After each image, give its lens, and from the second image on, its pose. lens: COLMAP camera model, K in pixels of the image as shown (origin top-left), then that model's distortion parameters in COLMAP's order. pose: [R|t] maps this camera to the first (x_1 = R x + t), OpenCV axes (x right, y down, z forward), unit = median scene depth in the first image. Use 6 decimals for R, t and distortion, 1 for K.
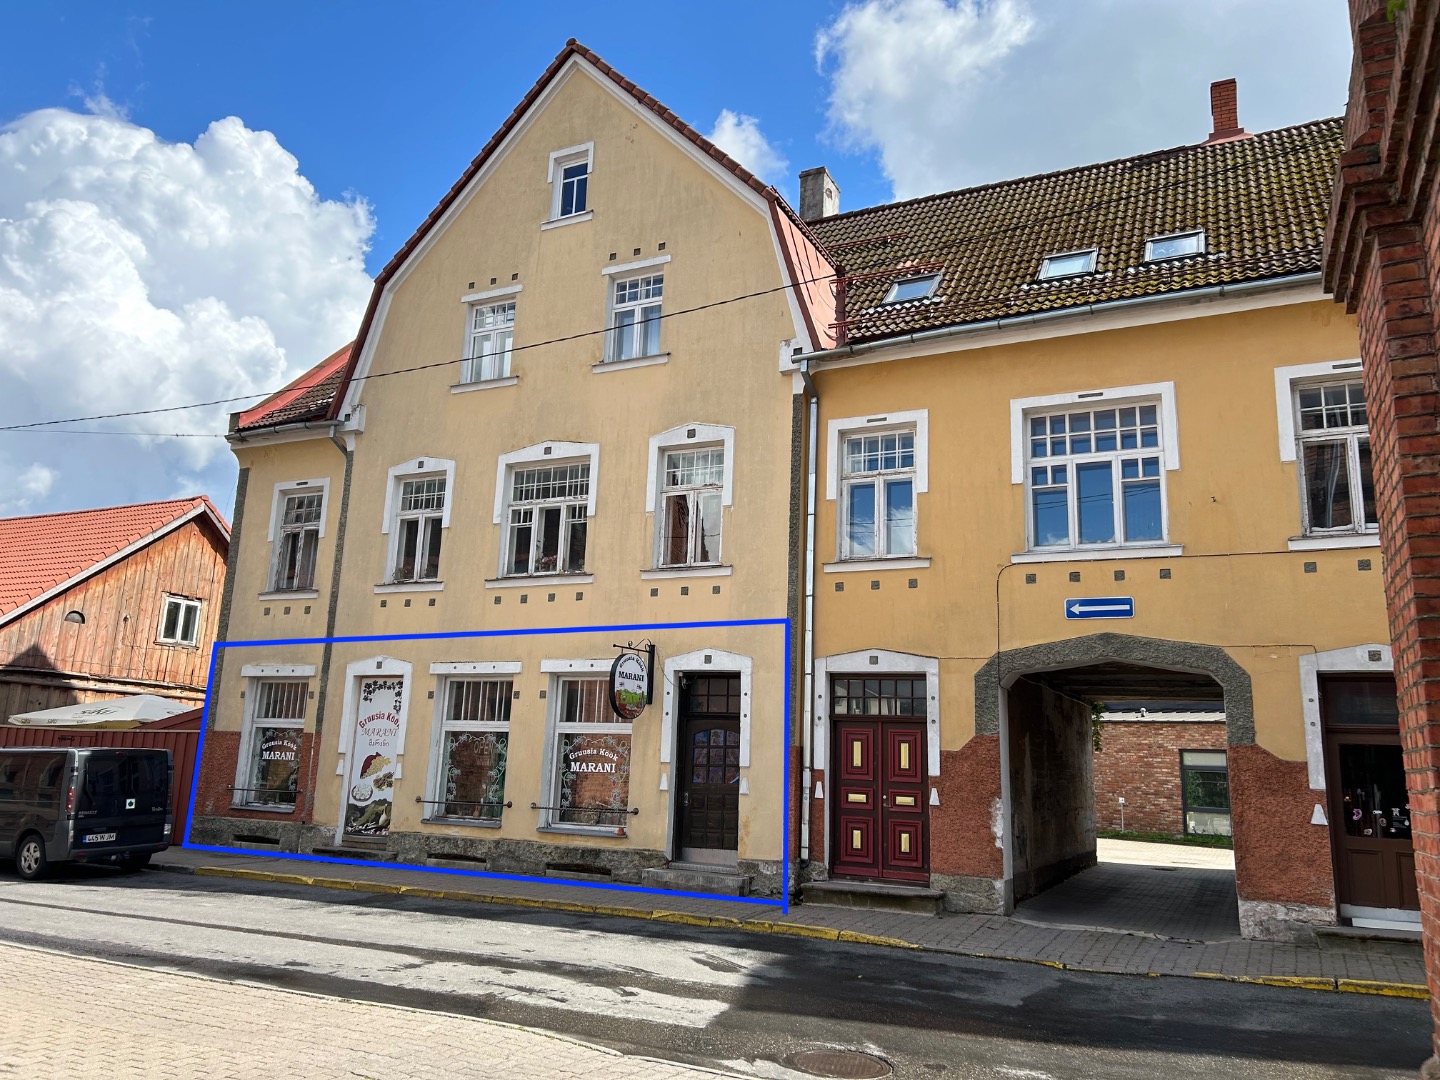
lens RADIAL K [[1069.3, 0, 707.0], [0, 1069.3, 532.5], [0, 0, 1]] dist [0.054310, -0.046431]
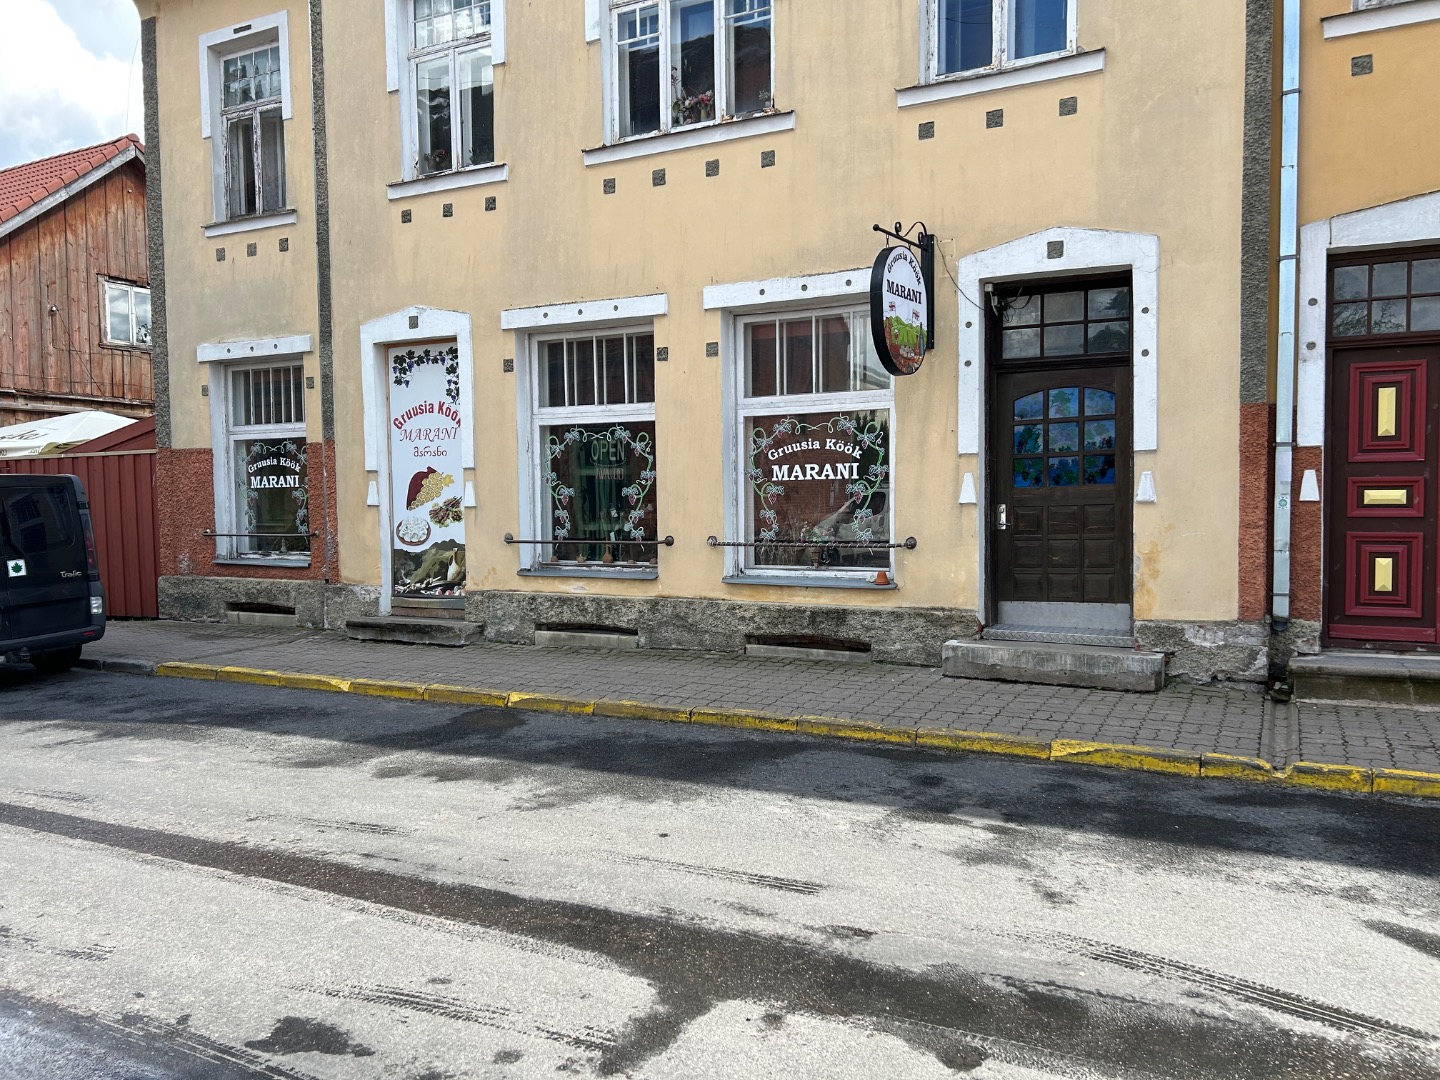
lens RADIAL K [[1078.0, 0, 720.0], [0, 1078.0, 540.0], [0, 0, 1]] dist [0.077280, -0.112101]
pose [[0.998665, -0.048571, -0.017591, -0.154330], [0.051464, 0.964944, 0.257360, 0.109612], [0.004474, -0.257922, 0.966155, 0.459945]]
